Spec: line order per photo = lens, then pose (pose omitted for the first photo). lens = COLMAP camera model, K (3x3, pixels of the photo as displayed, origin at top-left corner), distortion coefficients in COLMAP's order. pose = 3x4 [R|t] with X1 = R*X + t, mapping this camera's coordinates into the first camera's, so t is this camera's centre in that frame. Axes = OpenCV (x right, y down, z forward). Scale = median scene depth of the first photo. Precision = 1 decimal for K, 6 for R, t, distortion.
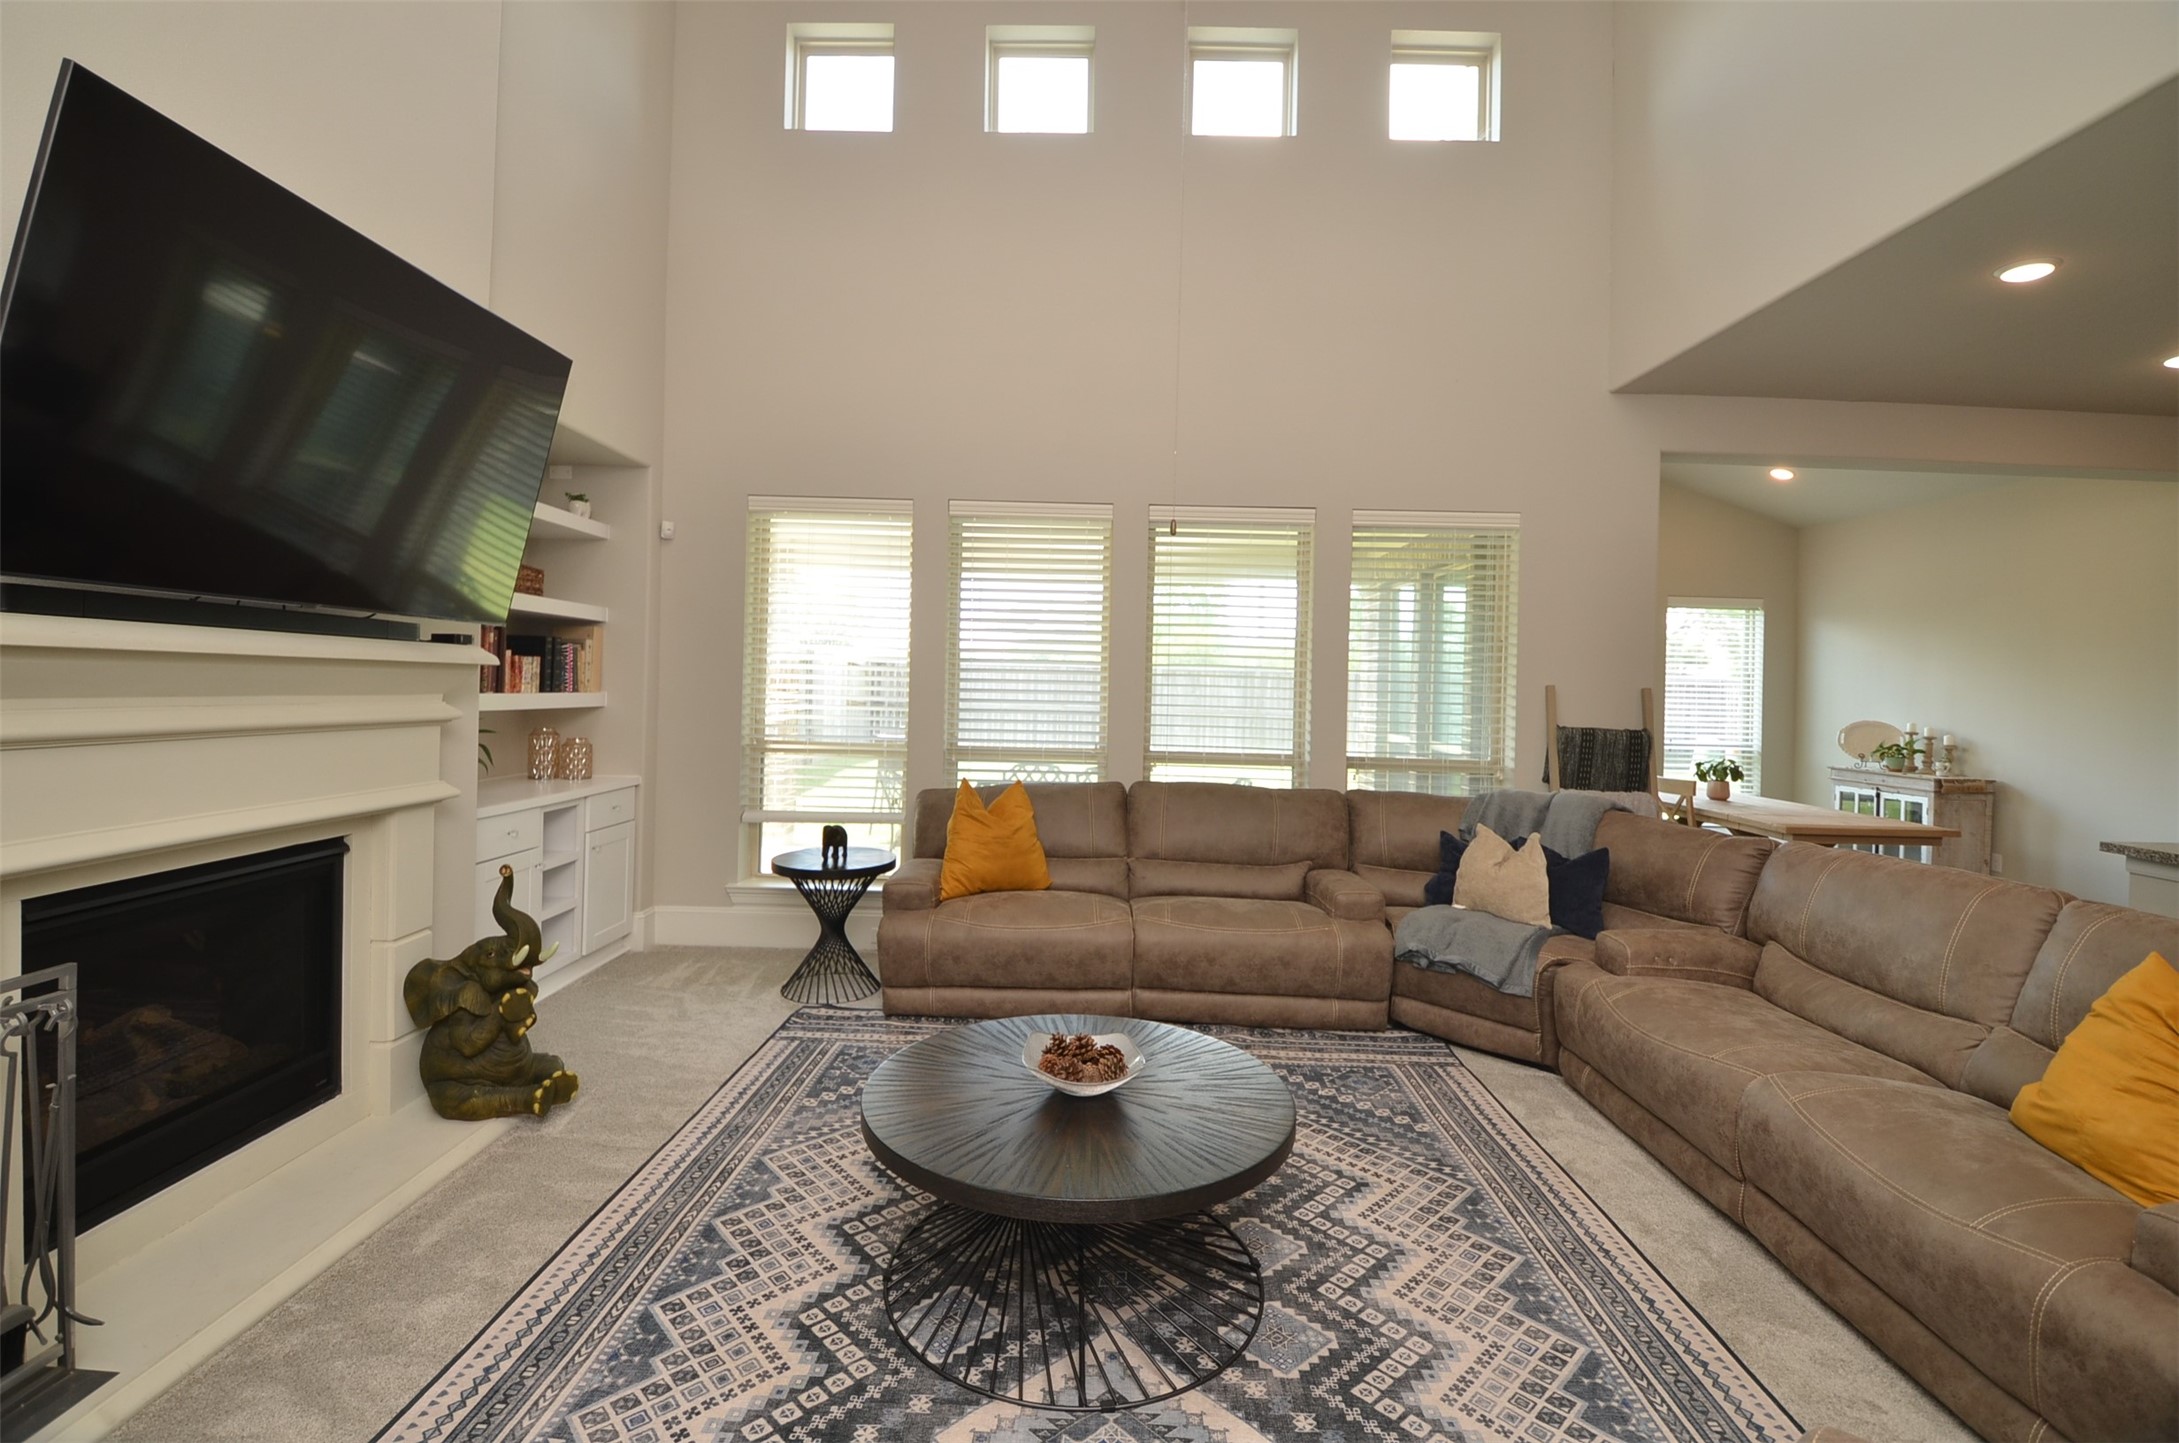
lens RADIAL K [[970.4, 0, 1090.0], [0, 970.4, 675.2], [0, 0, 1]] dist [0.004252, -0.015176]
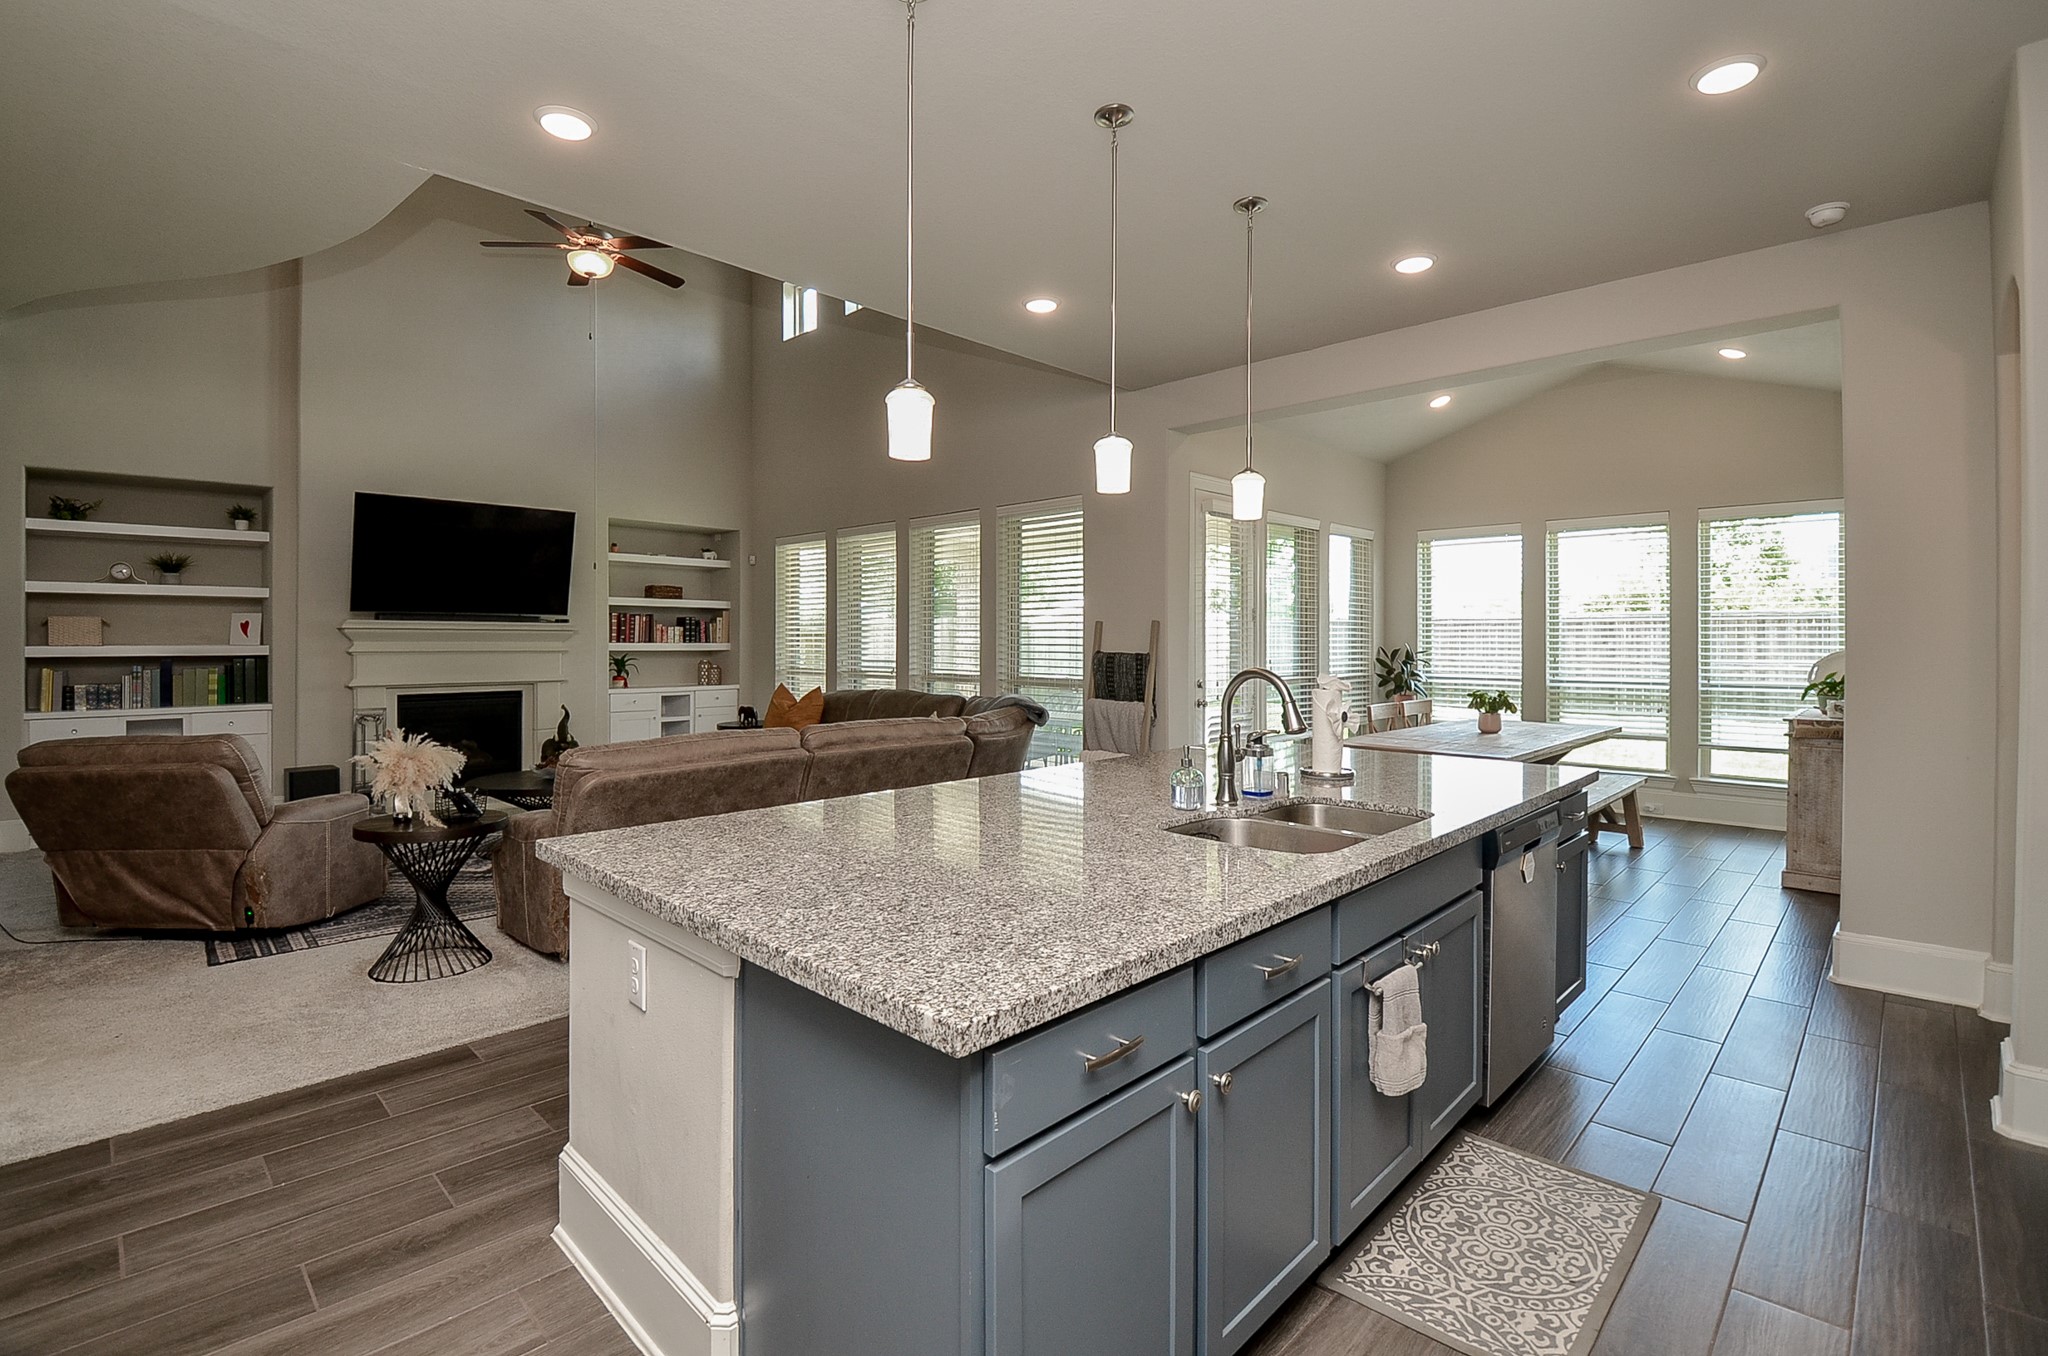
lens RADIAL K [[912.1, 0, 996.5], [0, 912.1, 642.7], [0, 0, 1]] dist [0.004252, -0.015176]
pose [[0.720320, -0.023769, -0.693234, 1.578155], [0.023392, 0.999677, -0.009970, 0.062280], [0.693247, -0.009034, 0.720643, 0.011859]]
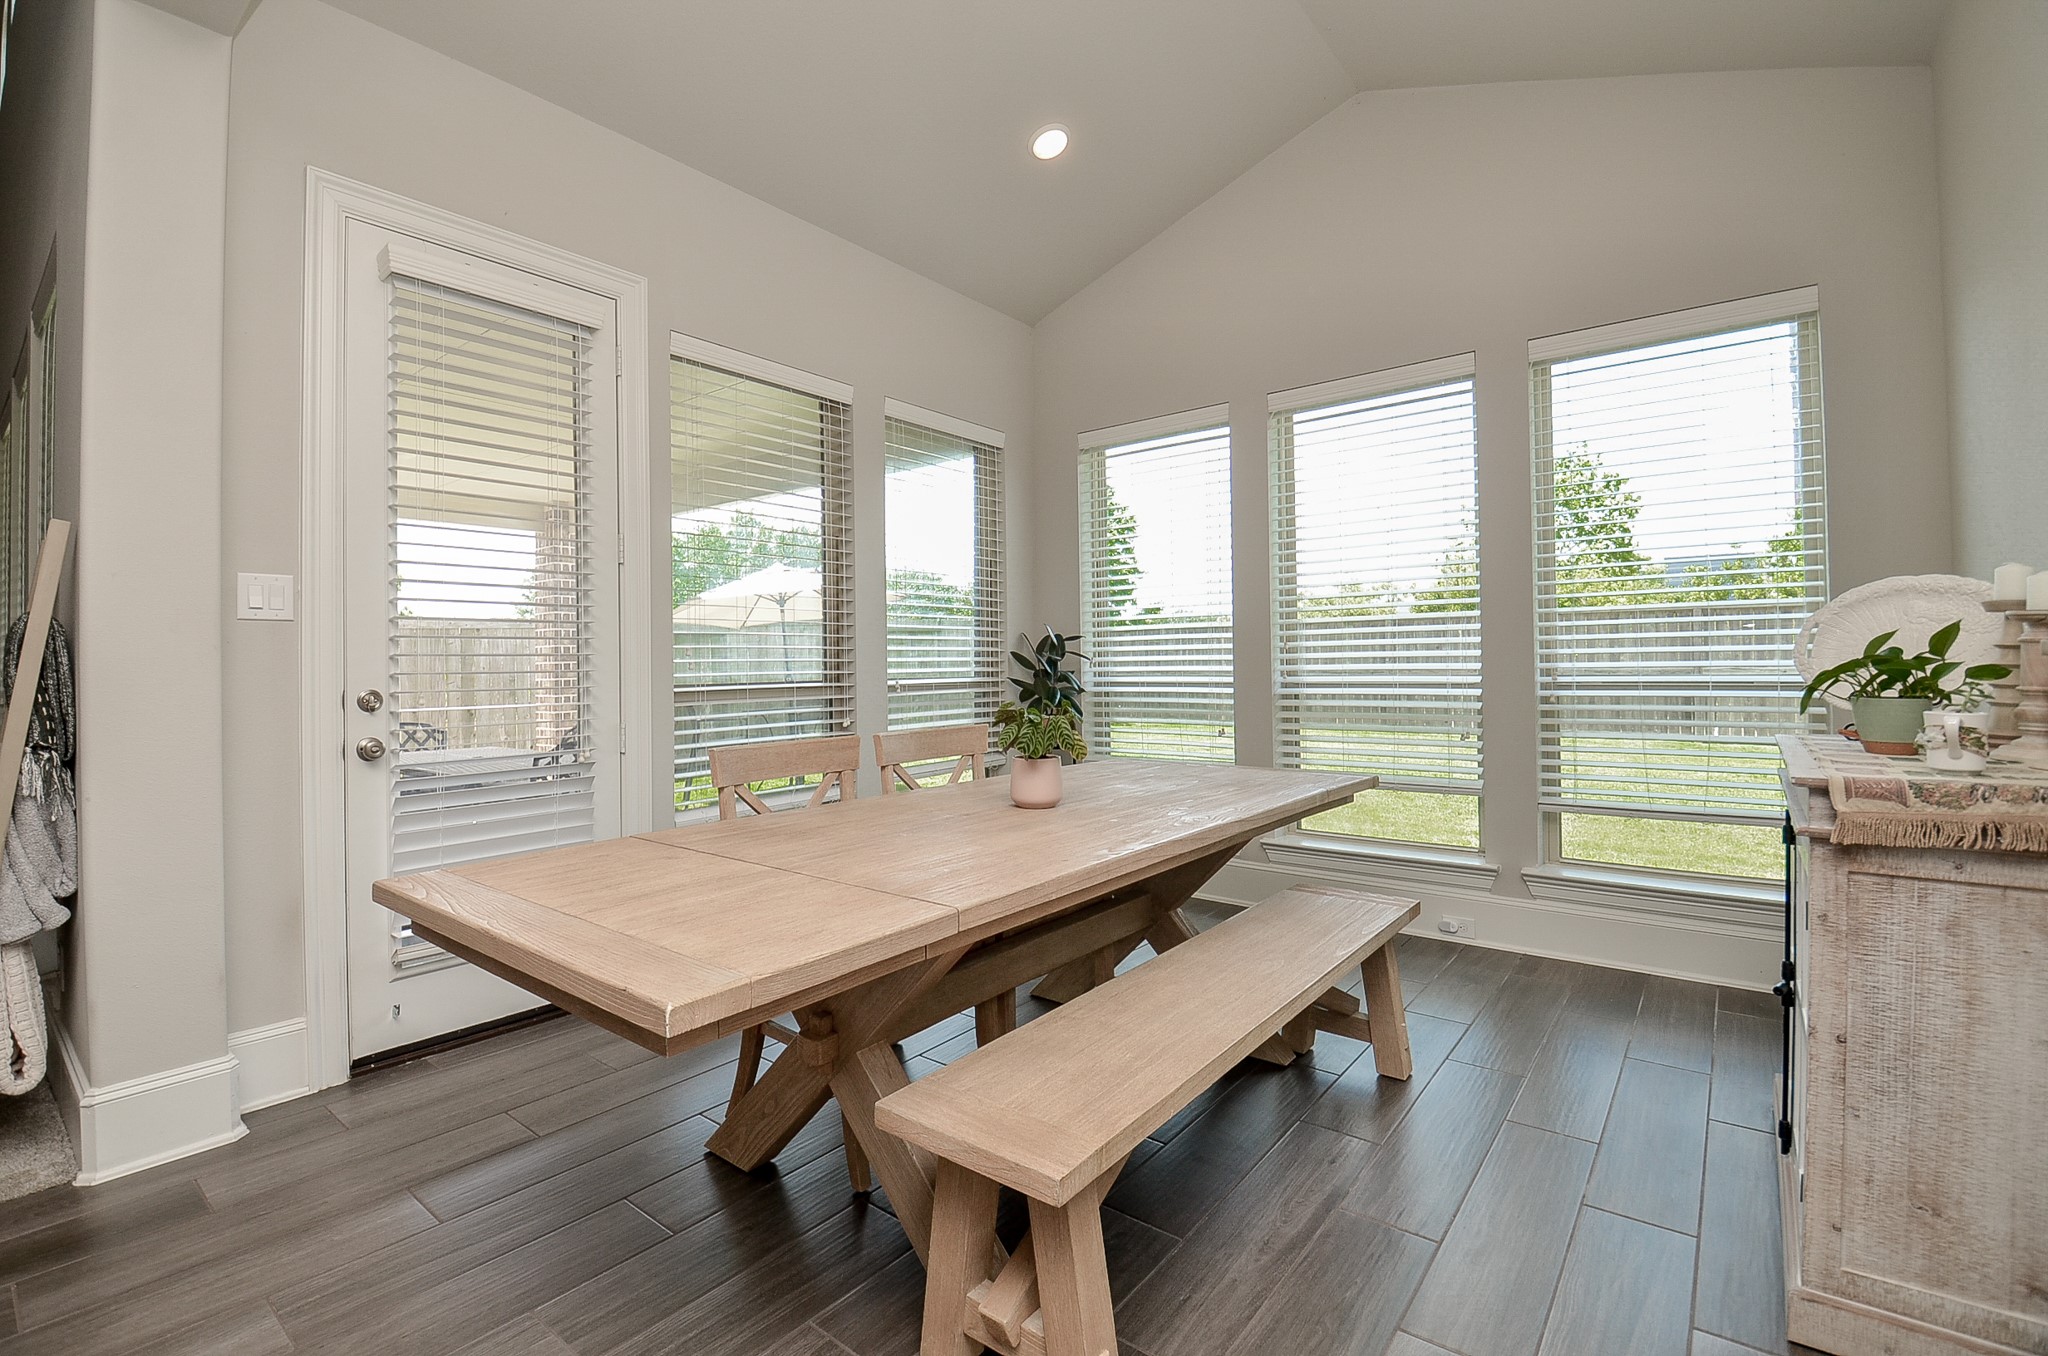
lens RADIAL K [[912.1, 0, 994.9], [0, 912.1, 654.0], [0, 0, 1]] dist [0.004252, -0.015176]
pose [[0.795349, -0.043059, -0.604621, 1.453808], [0.038860, 0.999044, -0.020030, 0.126431], [0.604905, -0.007565, 0.796261, 1.207608]]
